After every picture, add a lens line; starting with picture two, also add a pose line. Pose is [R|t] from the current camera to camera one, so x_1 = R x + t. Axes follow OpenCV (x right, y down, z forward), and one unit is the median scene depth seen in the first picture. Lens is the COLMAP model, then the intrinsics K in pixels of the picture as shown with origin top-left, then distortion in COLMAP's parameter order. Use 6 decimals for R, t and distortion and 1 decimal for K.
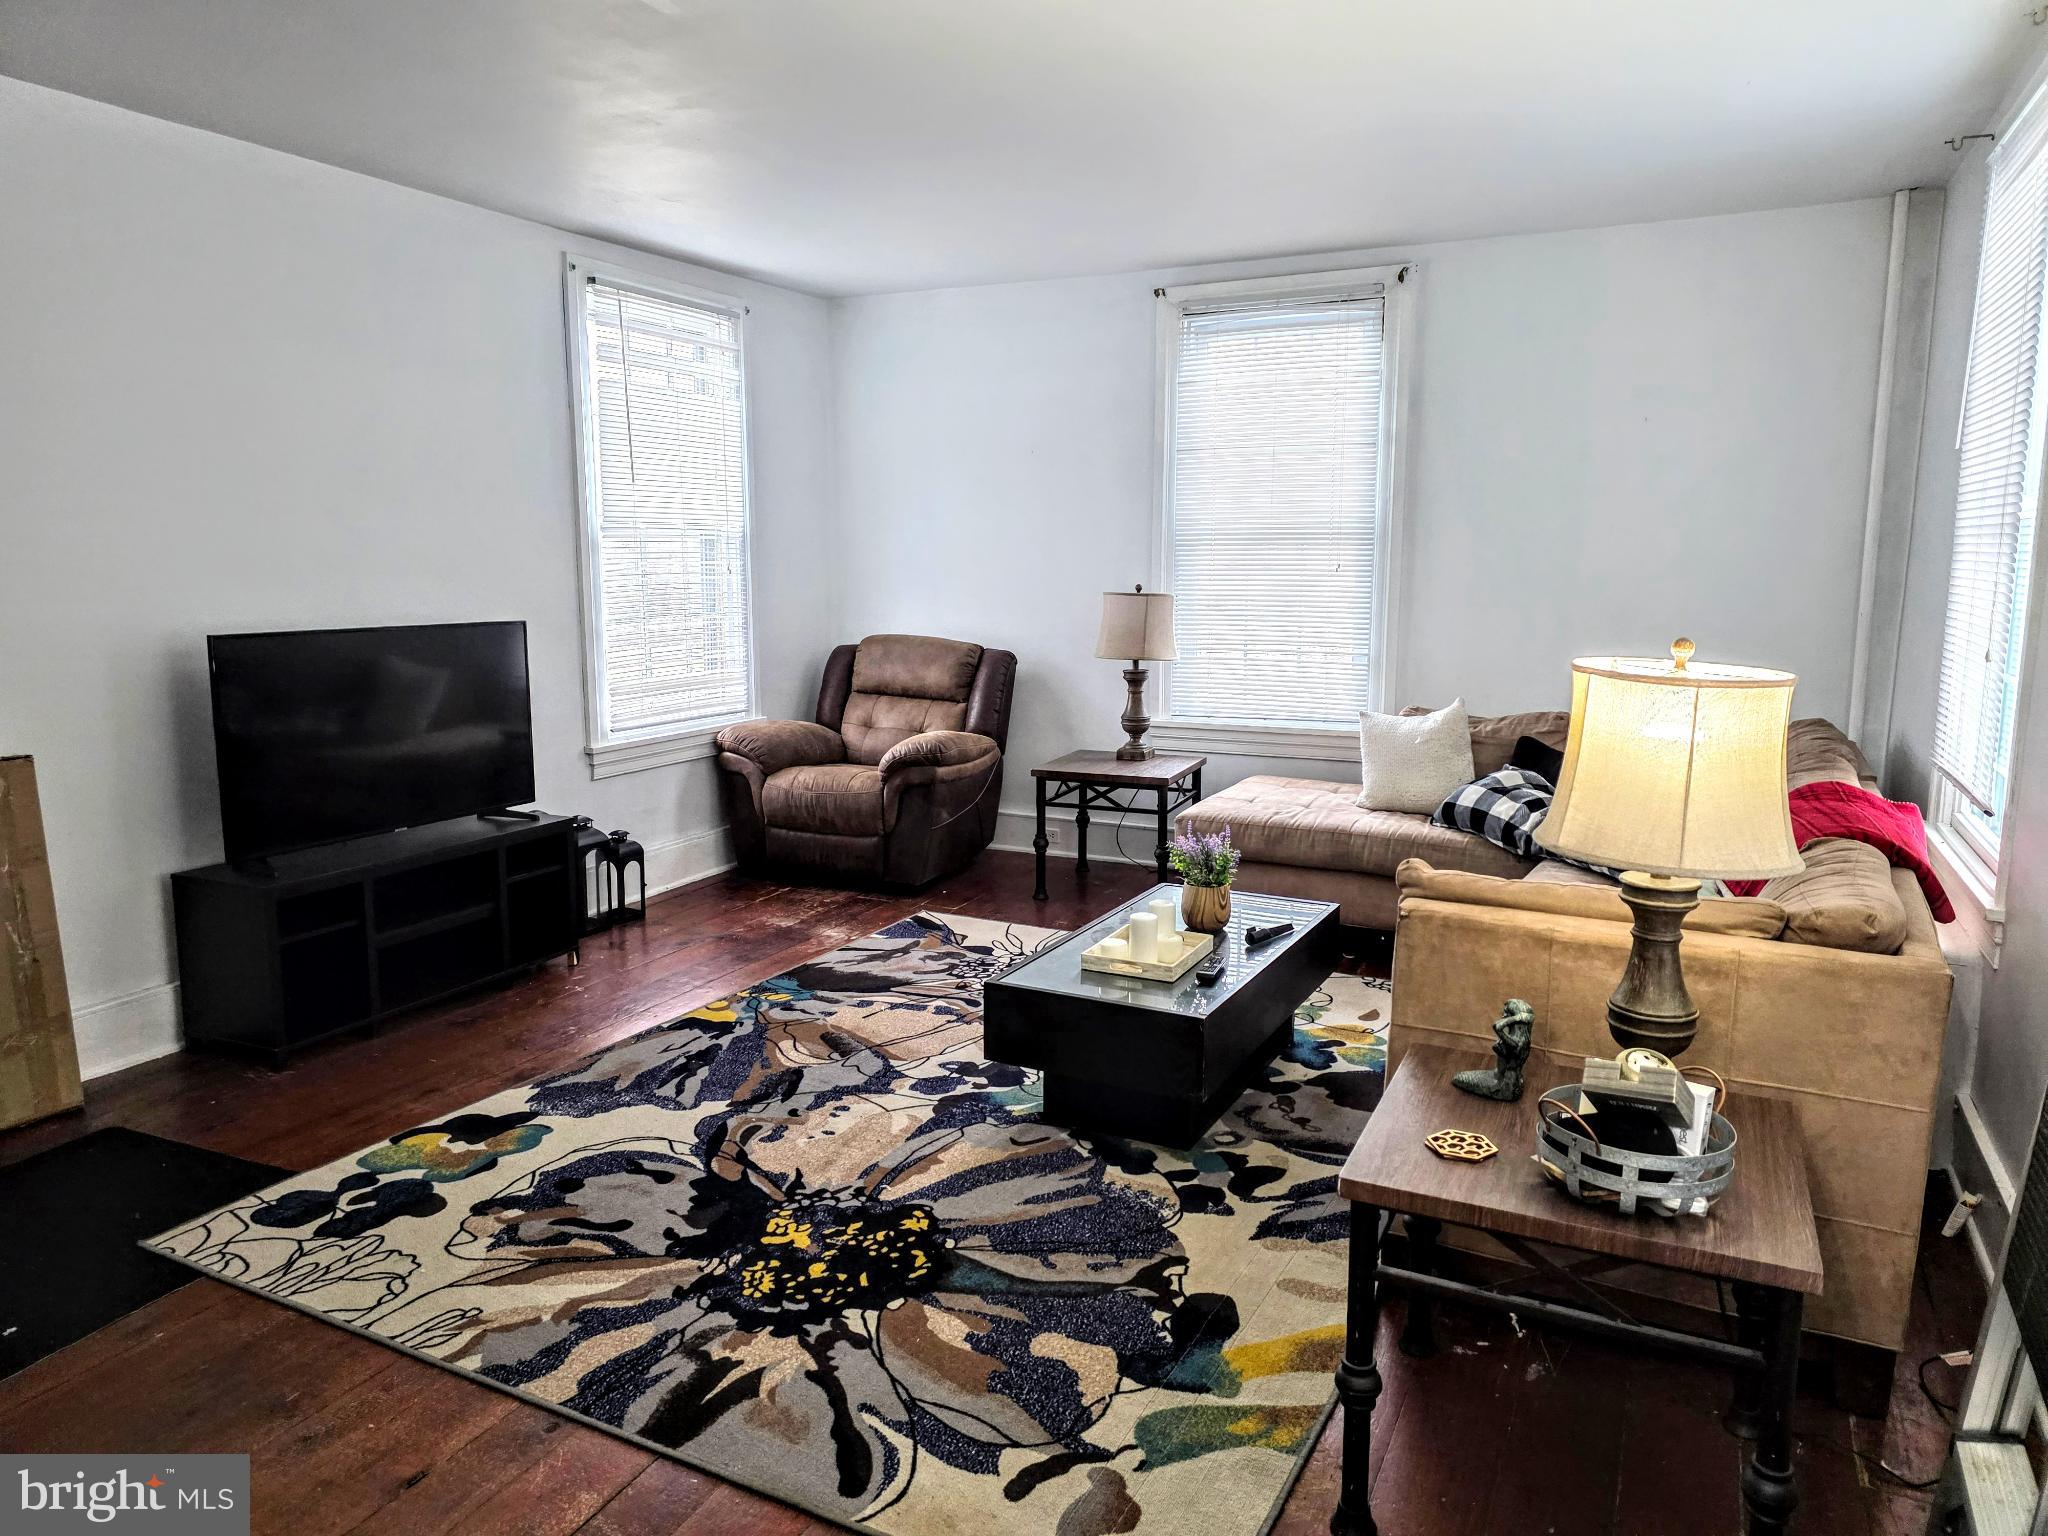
lens RADIAL K [[1369.7, 0, 1054.8], [0, 1369.7, 760.4], [0, 0, 1]] dist [0.093569, -0.091829]
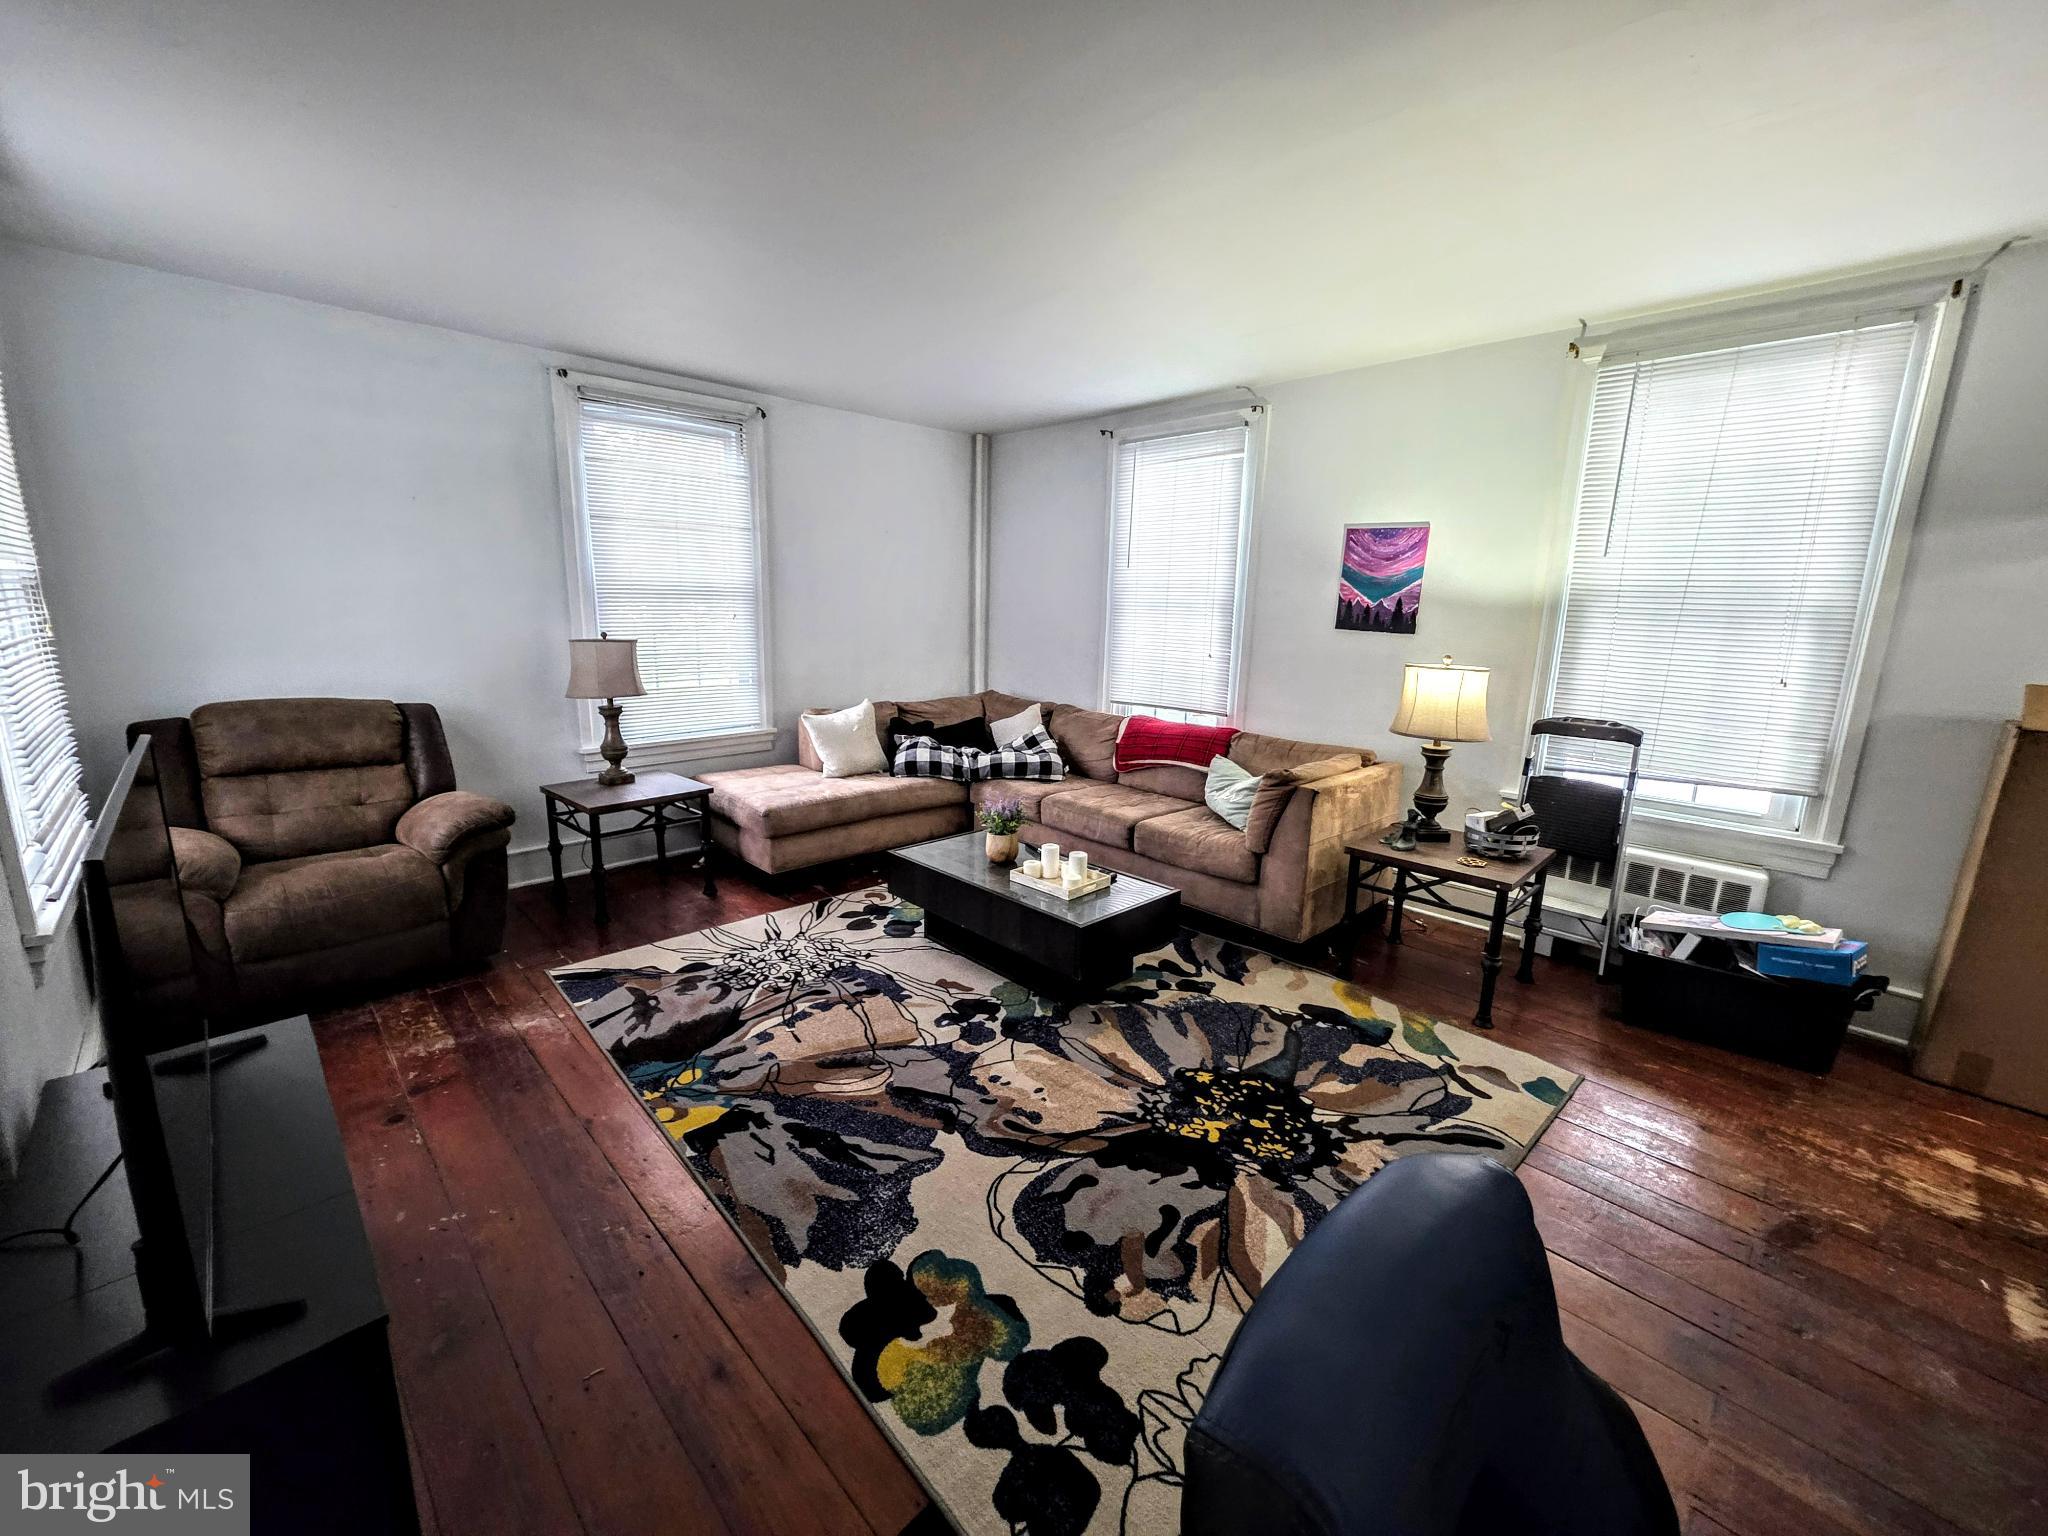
lens RADIAL K [[812.4, 0, 1024.0], [0, 812.4, 768.0], [0, 0, 1]] dist [0.003378, 0.000066]
pose [[0.341095, -0.180550, 0.922527, -0.803828], [0.125638, 0.981333, 0.145606, -0.123092], [-0.931595, 0.066239, 0.357412, 0.751047]]
